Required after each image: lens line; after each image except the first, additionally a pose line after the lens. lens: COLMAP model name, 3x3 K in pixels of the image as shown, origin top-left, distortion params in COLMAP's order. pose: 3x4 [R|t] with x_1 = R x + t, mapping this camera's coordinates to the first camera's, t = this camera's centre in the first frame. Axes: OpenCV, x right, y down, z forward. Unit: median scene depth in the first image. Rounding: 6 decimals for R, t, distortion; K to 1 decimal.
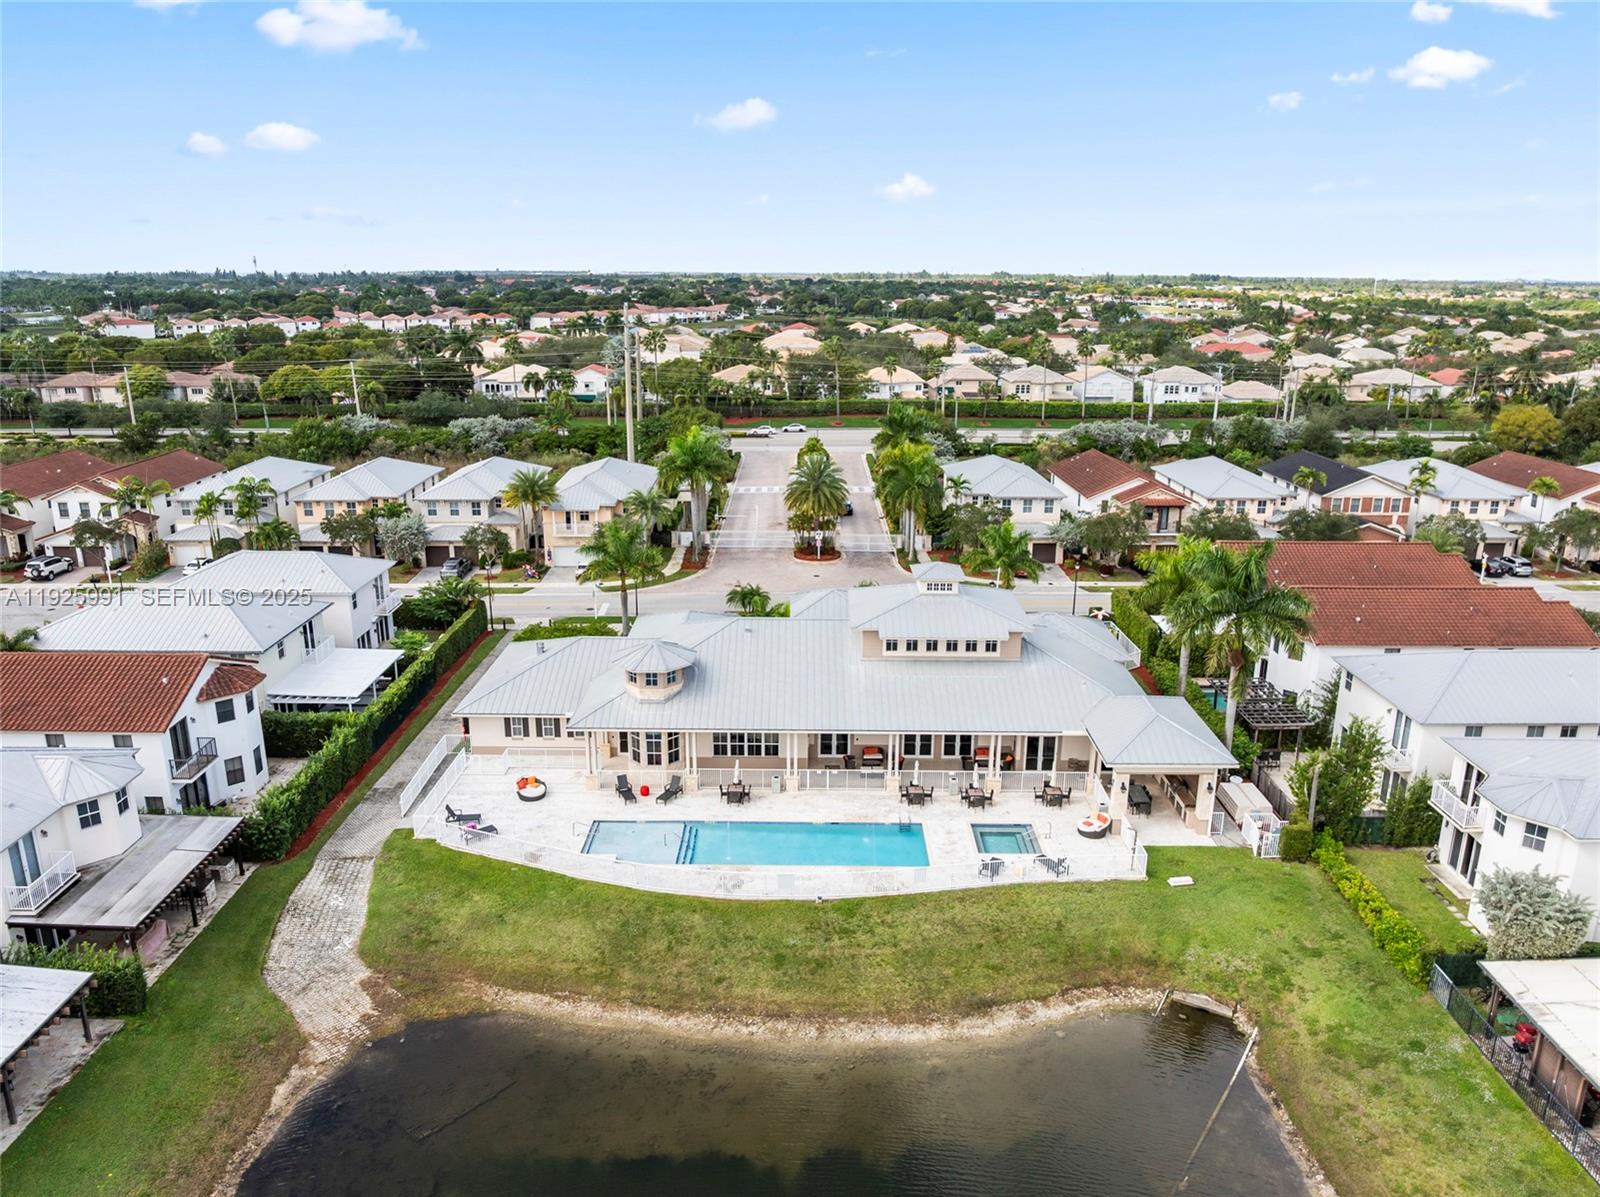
lens RADIAL K [[1121.0, 0, 800.0], [0, 1121.0, 598.5], [0, 0, 1]] dist [-0.041315, -0.002030]
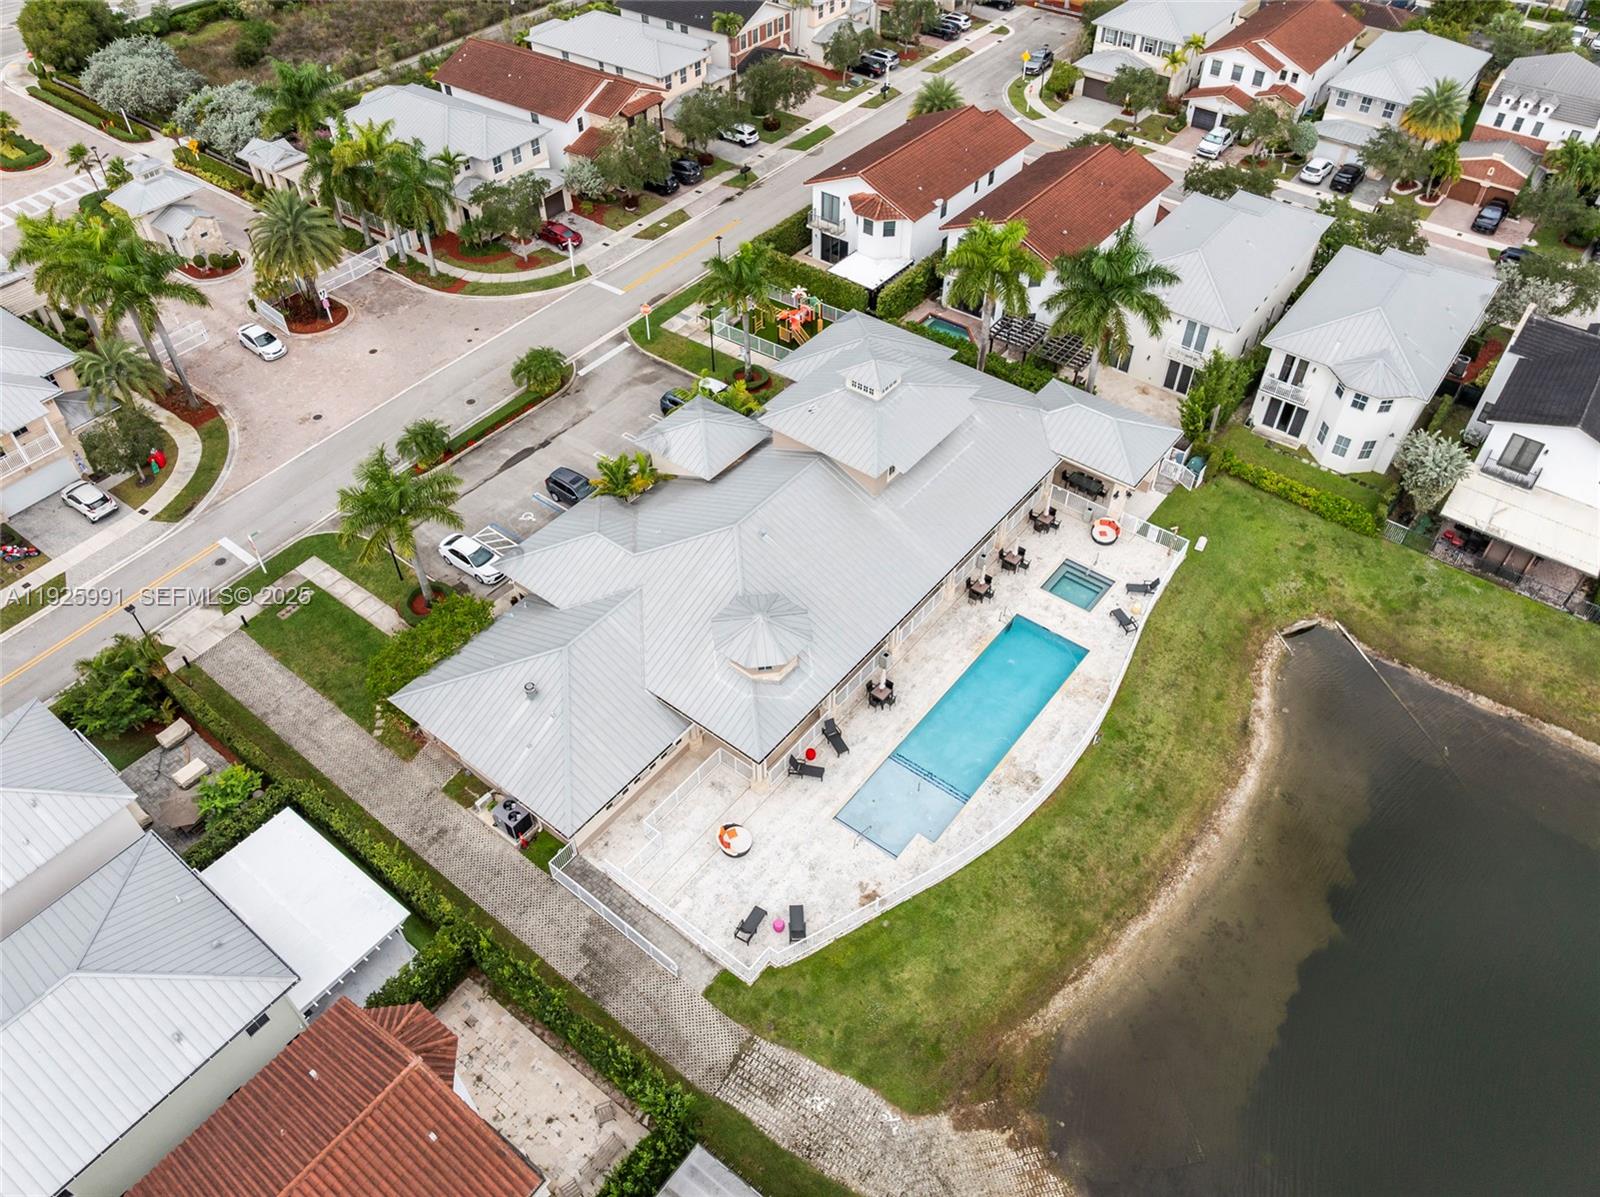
lens RADIAL K [[1121.0, 0, 800.0], [0, 1121.0, 598.5], [0, 0, 1]] dist [-0.041315, -0.002030]
pose [[0.608532, -0.566972, 0.555186, -0.678152], [0.226872, 0.794746, 0.562946, -0.516136], [-0.760406, -0.216615, 0.612258, 0.571206]]
